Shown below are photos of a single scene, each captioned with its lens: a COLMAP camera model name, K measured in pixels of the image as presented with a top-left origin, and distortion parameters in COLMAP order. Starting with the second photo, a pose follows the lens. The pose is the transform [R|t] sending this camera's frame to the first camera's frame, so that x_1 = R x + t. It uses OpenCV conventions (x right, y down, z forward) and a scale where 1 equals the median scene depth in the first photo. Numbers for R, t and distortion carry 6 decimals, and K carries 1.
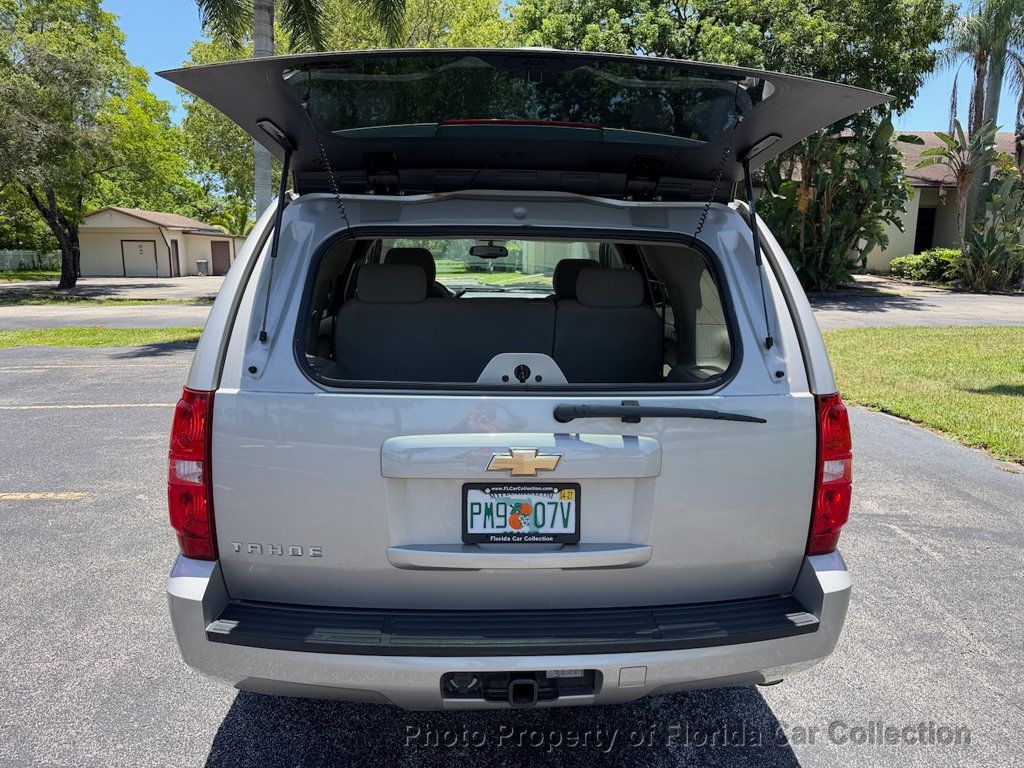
lens RADIAL K [[727.0, 0, 510.2], [0, 727.0, 392.3], [0, 0, 1]] dist [0.044224, -0.043621]
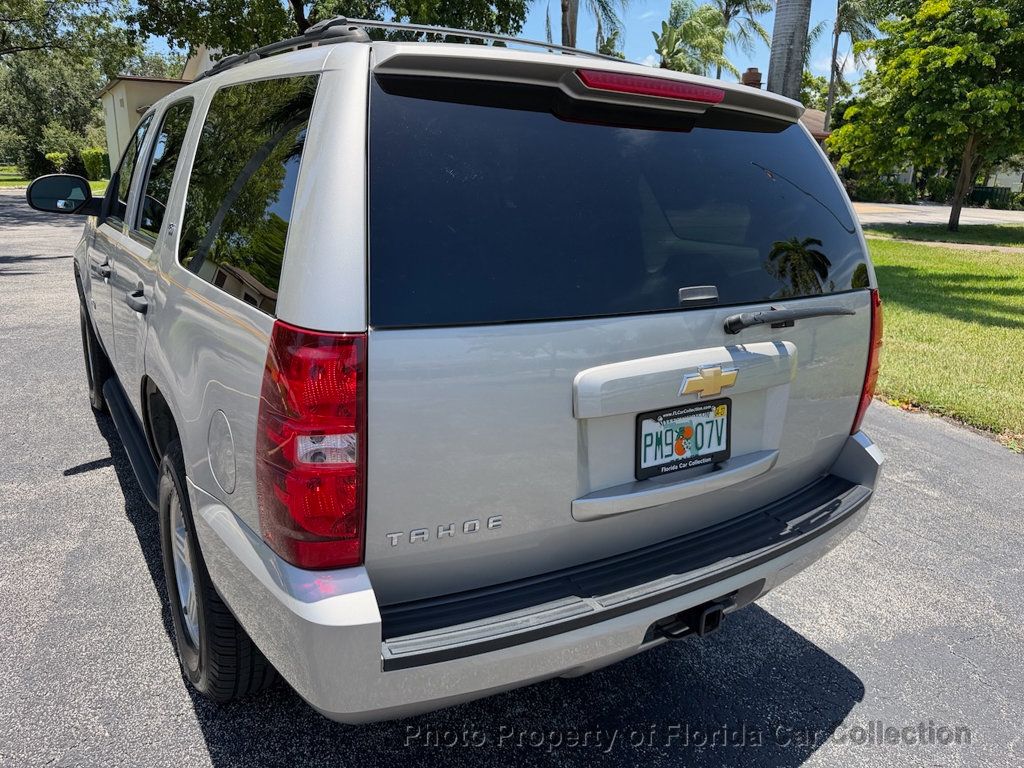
lens RADIAL K [[727.0, 0, 510.2], [0, 727.0, 392.3], [0, 0, 1]] dist [0.044224, -0.043621]
pose [[0.873820, -0.125122, 0.469875, -0.601266], [0.072846, 0.989106, 0.127916, -0.024100], [-0.480761, -0.077547, 0.873416, 0.305947]]
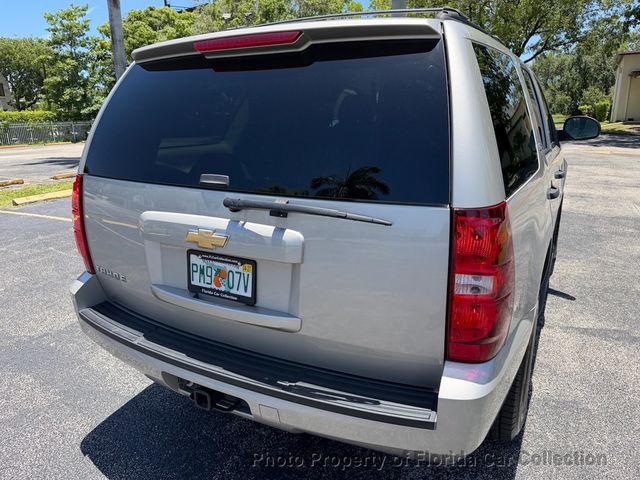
lens RADIAL K [[454.4, 0, 318.9], [0, 454.4, 245.2], [0, 0, 1]] dist [0.044224, -0.043621]
pose [[0.849827, 0.125238, -0.511967, 0.602532], [-0.078743, 0.990626, 0.111622, -0.002009], [0.521147, -0.054545, 0.851722, 0.369424]]
